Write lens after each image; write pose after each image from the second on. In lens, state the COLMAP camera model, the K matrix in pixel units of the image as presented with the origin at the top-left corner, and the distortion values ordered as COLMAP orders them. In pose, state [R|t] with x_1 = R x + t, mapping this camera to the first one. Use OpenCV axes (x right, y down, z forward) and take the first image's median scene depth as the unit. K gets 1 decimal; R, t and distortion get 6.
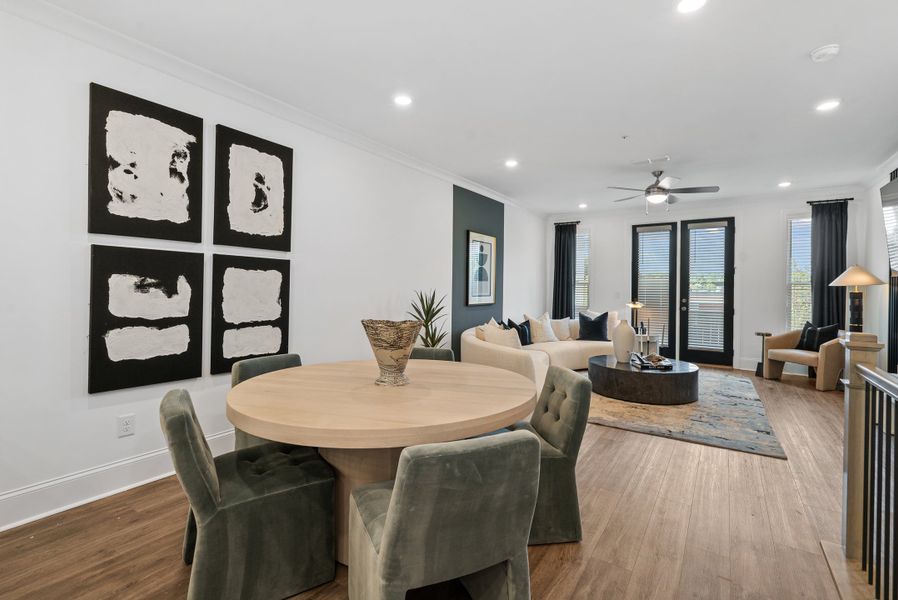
lens RADIAL K [[410.1, 0, 442.5], [0, 410.1, 291.1], [0, 0, 1]] dist [-0.009150, 0.002516]
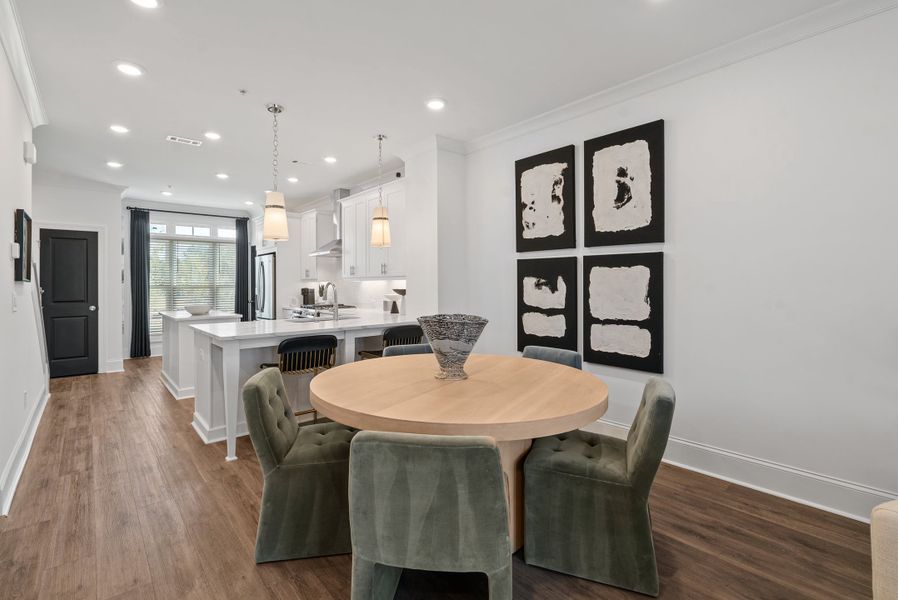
lens RADIAL K [[410.1, 0, 449.1], [0, 410.1, 285.0], [0, 0, 1]] dist [-0.009150, 0.002516]
pose [[-0.235582, -0.007366, -0.971827, 0.359678], [-0.003164, 0.999972, -0.006812, -0.000131], [0.971849, 0.001470, -0.235598, 0.505499]]
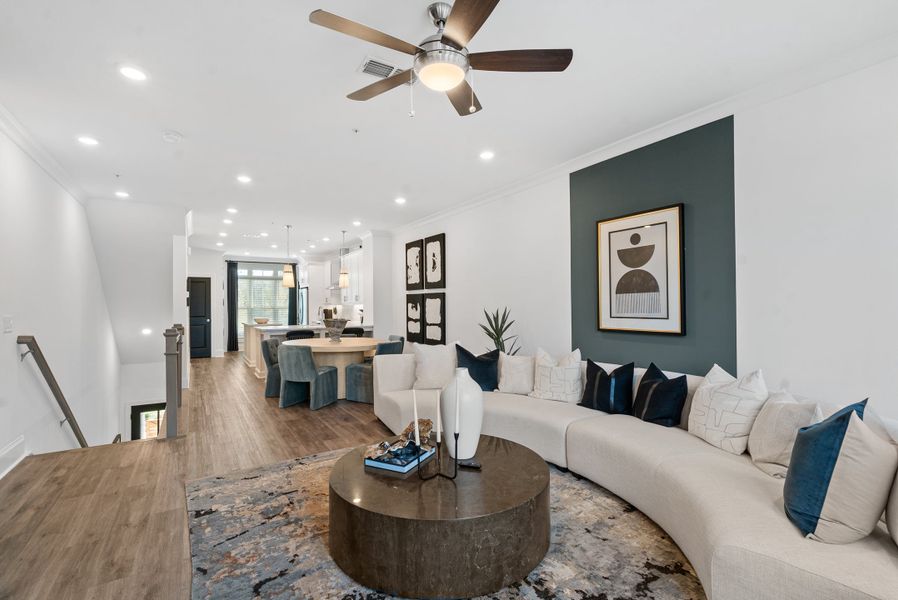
lens RADIAL K [[410.1, 0, 450.7], [0, 410.1, 305.7], [0, 0, 1]] dist [-0.009150, 0.002516]
pose [[-0.388071, -0.007892, -0.921596, 0.880166], [-0.002740, 0.999969, -0.007410, -0.000768], [0.921625, -0.000351, -0.388080, 1.151795]]
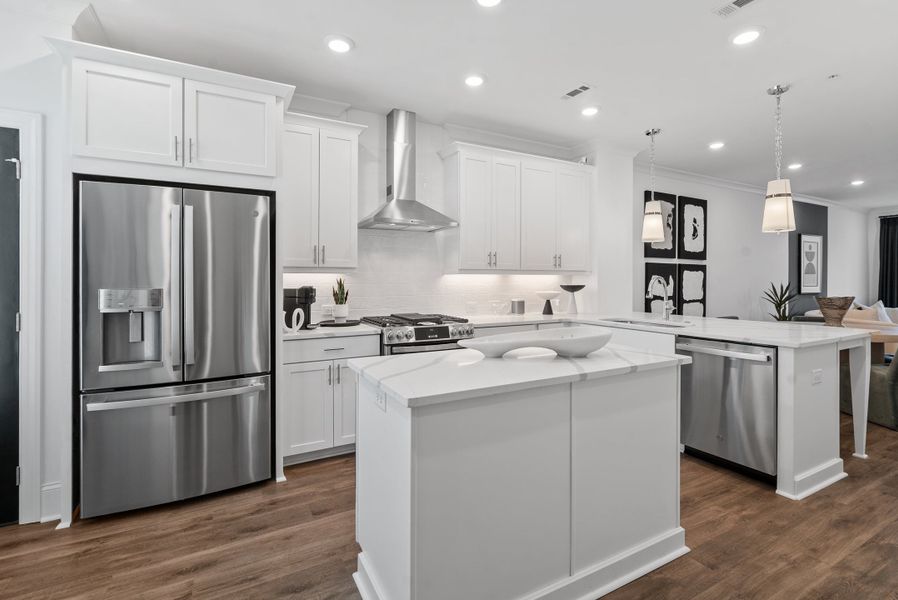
lens RADIAL K [[410.1, 0, 440.5], [0, 410.1, 280.3], [0, 0, 1]] dist [-0.009150, 0.002516]
pose [[0.884901, -0.010991, -0.465650, -0.367833], [0.006432, 0.999915, -0.011379, 0.001303], [0.465735, 0.007074, 0.884896, -0.683655]]
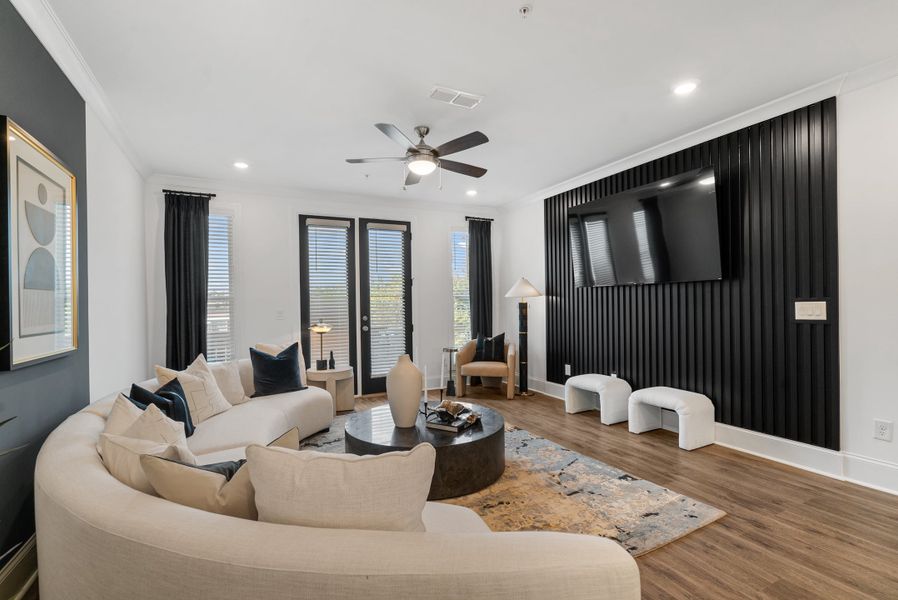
lens RADIAL K [[410.1, 0, 447.0], [0, 410.1, 298.7], [0, 0, 1]] dist [-0.009150, 0.002516]
pose [[0.478321, -0.007366, 0.878154, -0.047678], [0.029799, 0.999525, -0.007846, -0.004900], [-0.877680, 0.029921, 0.478313, 0.641638]]
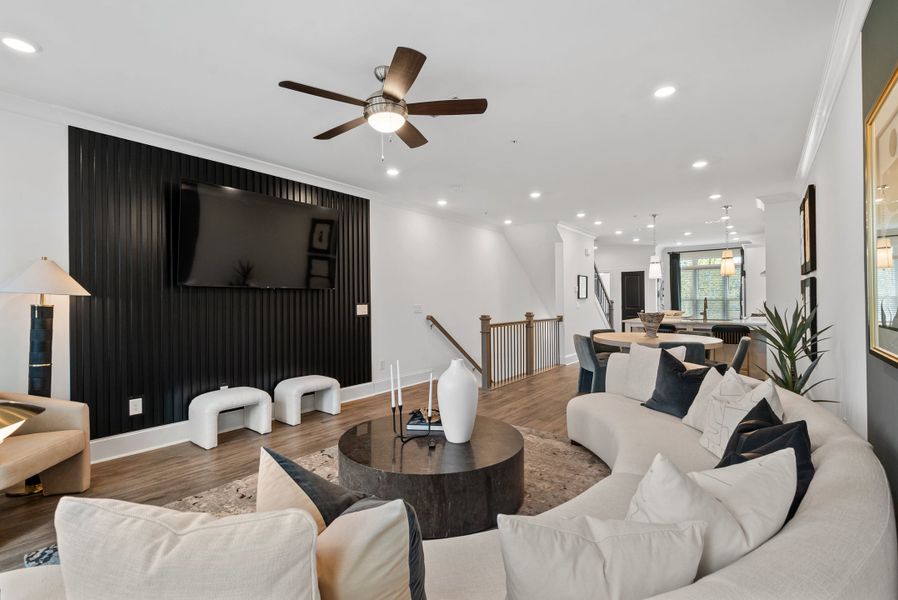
lens RADIAL K [[409.3, 0, 440.6], [0, 409.3, 297.9], [0, 0, 1]] dist [-0.018596, -0.000295]
pose [[-0.997625, -0.000888, 0.068876, 0.423620], [-0.000874, 1.000000, 0.000234, -0.008441], [-0.068876, 0.000173, -0.997625, 1.489864]]
